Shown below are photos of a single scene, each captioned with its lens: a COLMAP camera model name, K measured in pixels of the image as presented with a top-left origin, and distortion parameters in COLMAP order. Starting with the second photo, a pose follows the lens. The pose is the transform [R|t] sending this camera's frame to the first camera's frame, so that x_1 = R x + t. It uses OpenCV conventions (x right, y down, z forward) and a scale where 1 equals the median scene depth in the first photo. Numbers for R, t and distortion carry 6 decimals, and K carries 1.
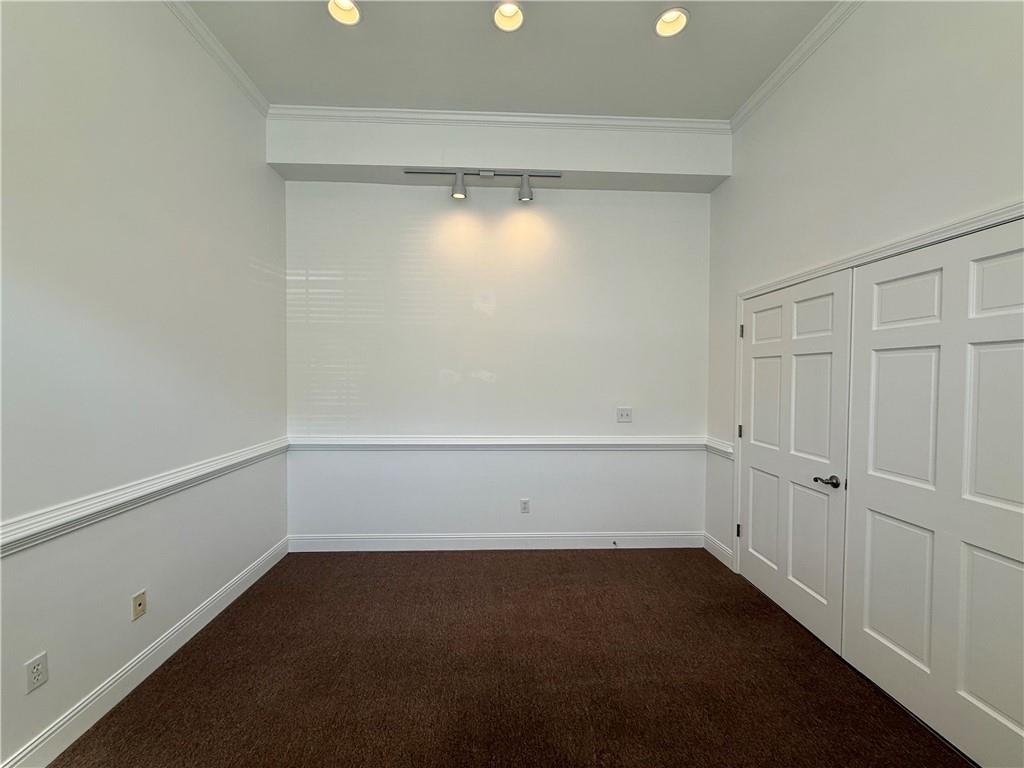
lens RADIAL K [[407.4, 0, 509.7], [0, 407.4, 384.7], [0, 0, 1]] dist [0.000386, 0.000226]
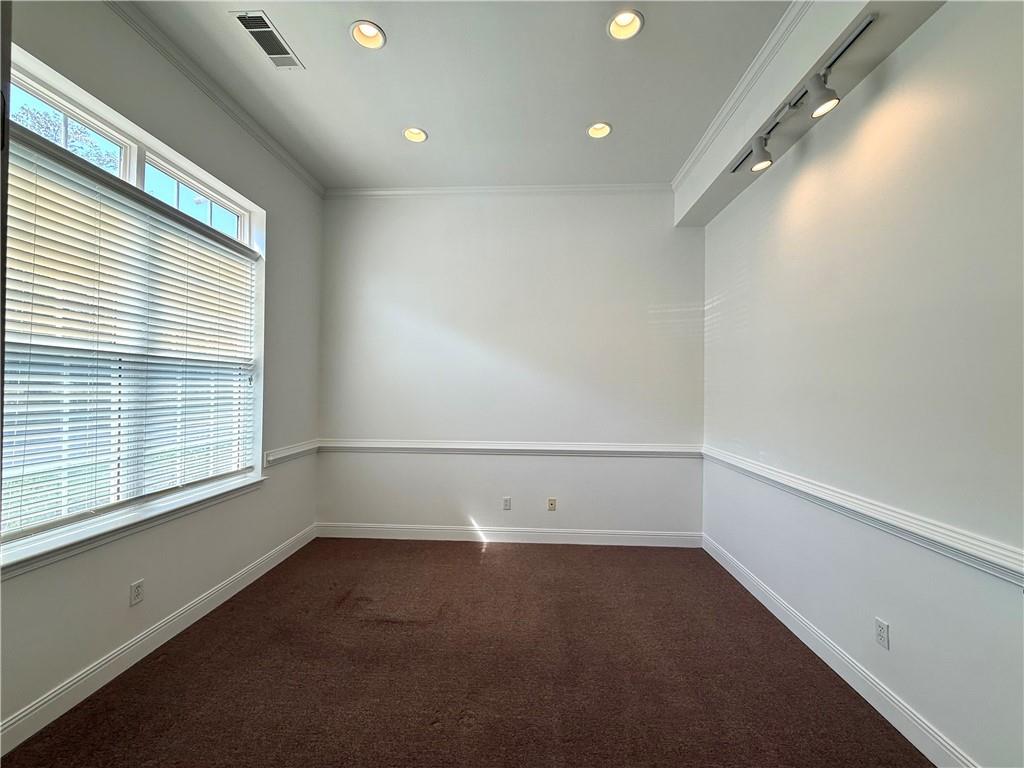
lens RADIAL K [[407.4, 0, 509.7], [0, 407.4, 384.7], [0, 0, 1]] dist [0.000386, 0.000226]
pose [[-0.097335, -0.017969, -0.995089, 0.662628], [-0.033259, 0.999337, -0.014793, -0.009873], [0.994696, 0.031656, -0.097868, 0.569534]]
